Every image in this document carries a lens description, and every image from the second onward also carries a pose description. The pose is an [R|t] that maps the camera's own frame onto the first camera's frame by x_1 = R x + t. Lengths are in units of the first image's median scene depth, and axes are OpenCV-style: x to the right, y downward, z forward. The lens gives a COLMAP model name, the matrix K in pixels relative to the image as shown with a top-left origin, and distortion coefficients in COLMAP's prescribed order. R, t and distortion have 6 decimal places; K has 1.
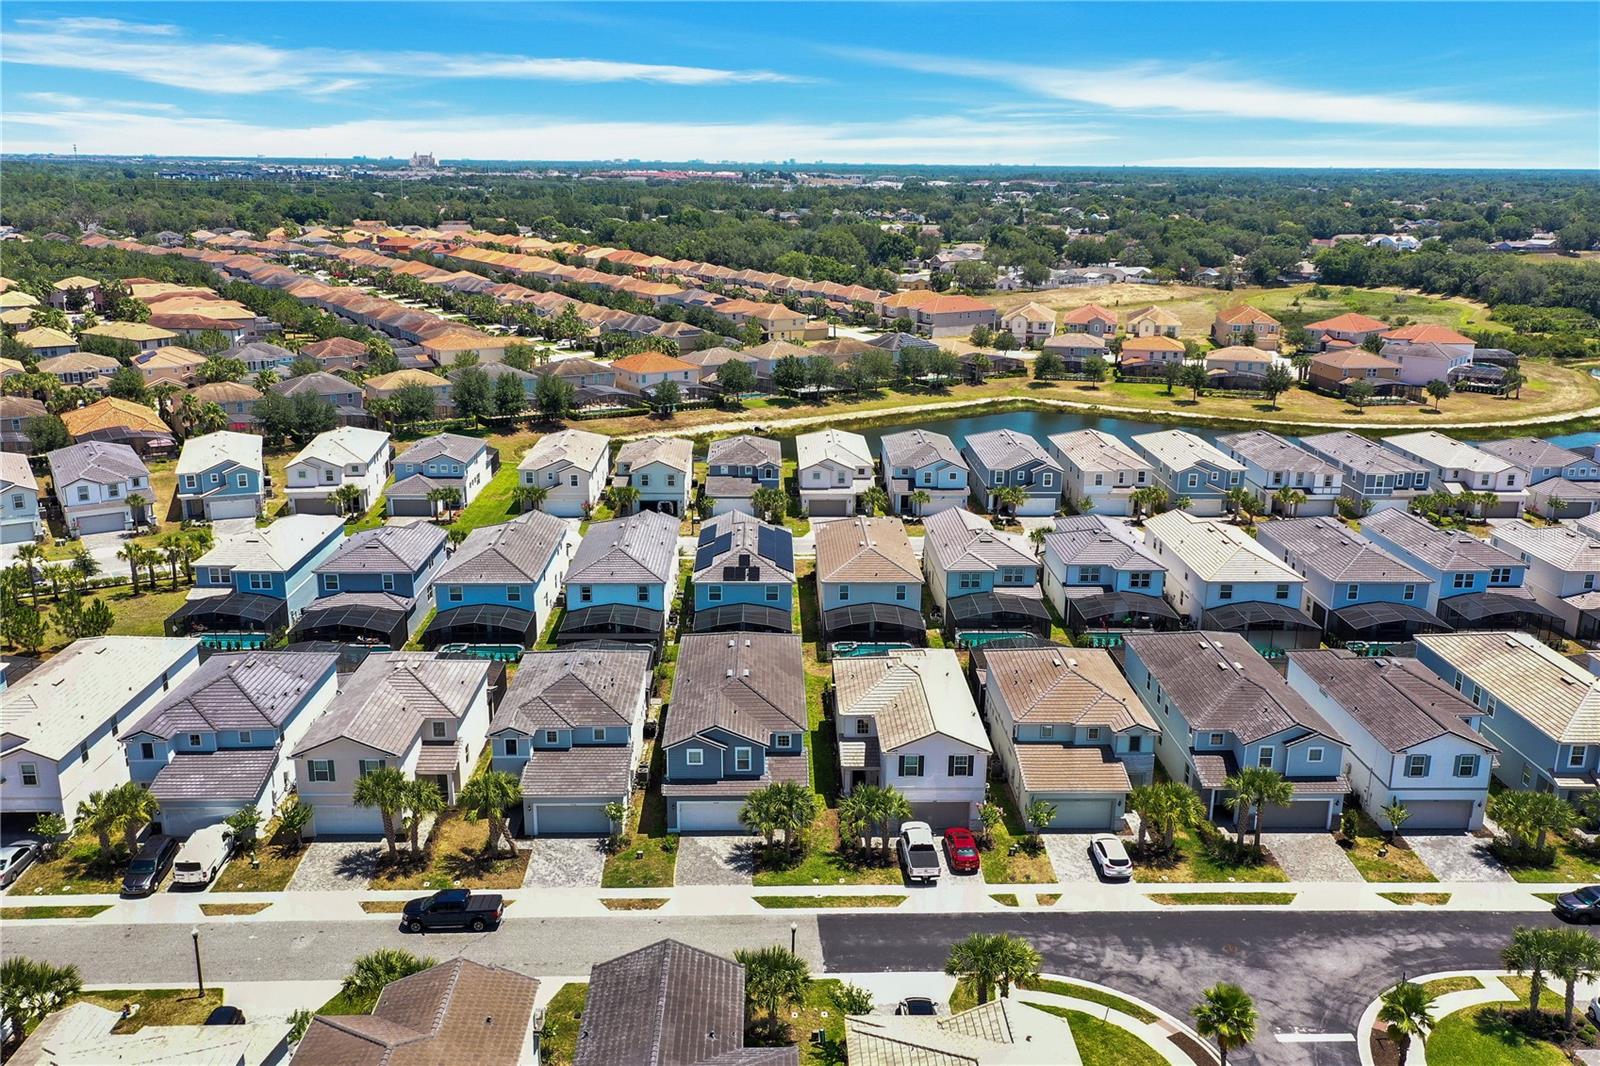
lens RADIAL K [[1314.7, 0, 766.0], [0, 1314.7, 489.7], [0, 0, 1]] dist [0.017819, 0.008905]
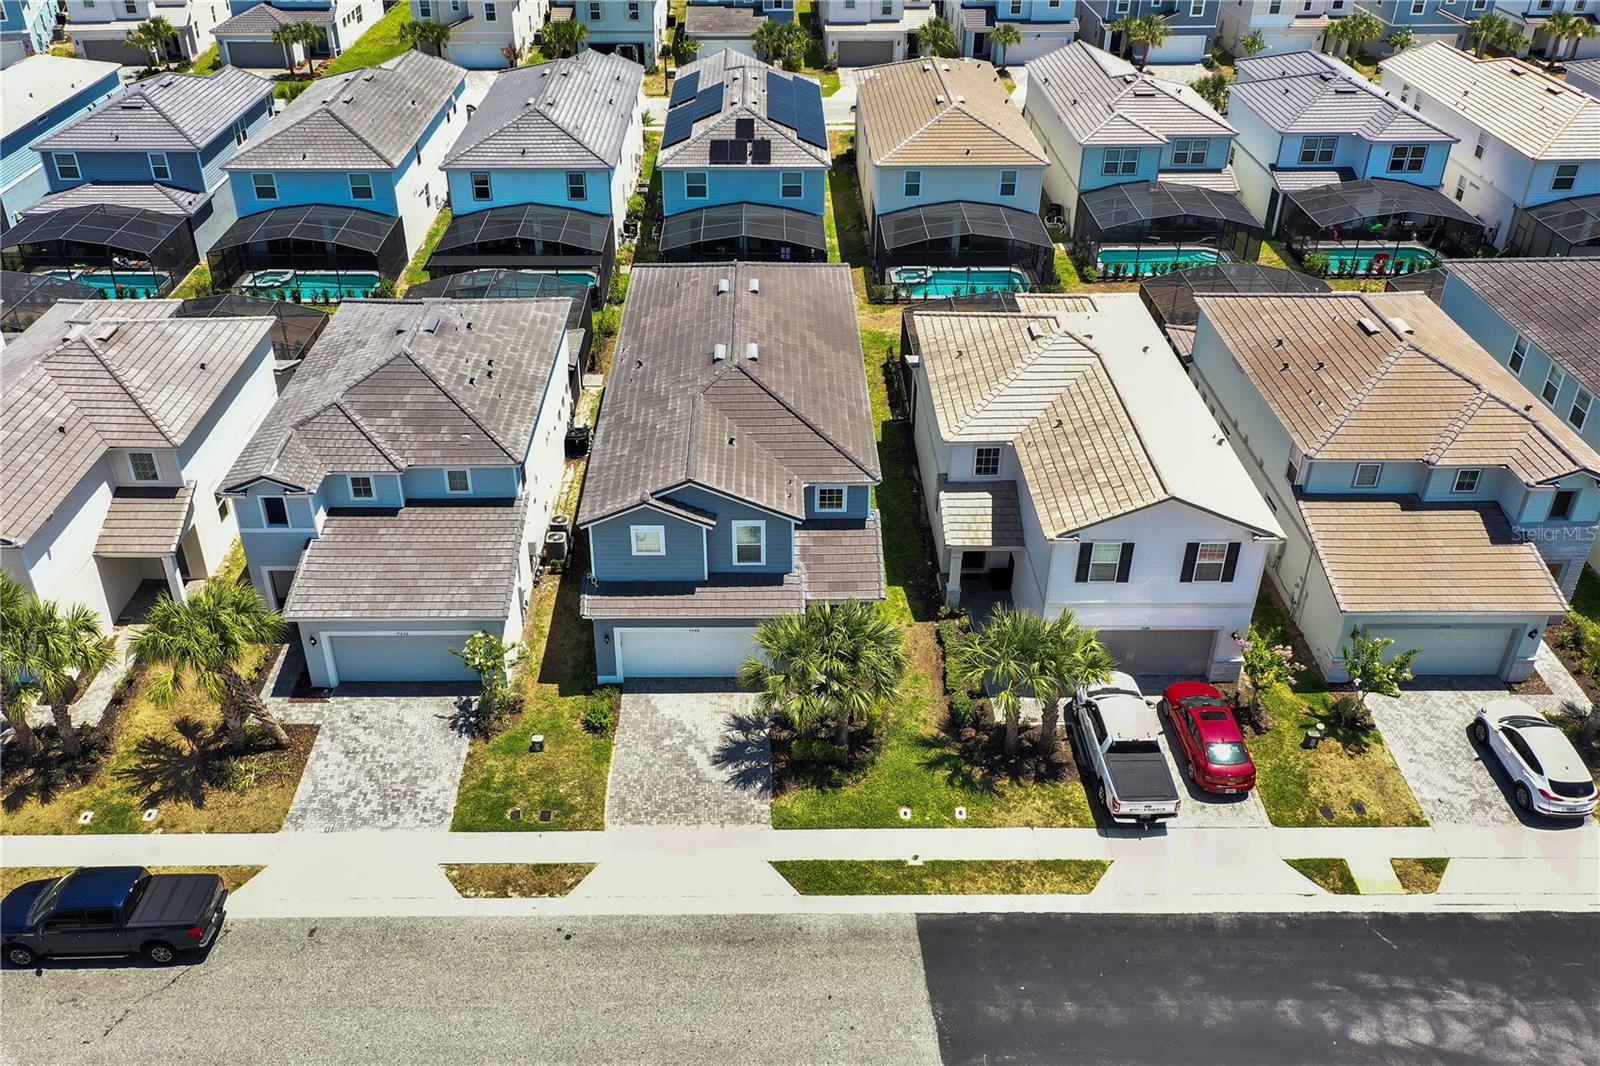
lens RADIAL K [[1314.7, 0, 766.0], [0, 1314.7, 489.7], [0, 0, 1]] dist [0.017819, 0.008905]
pose [[0.999994, -0.003483, 0.000803, -0.008071], [0.003071, 0.952152, 0.305609, 0.027765], [-0.001829, -0.305605, 0.952157, 0.388932]]
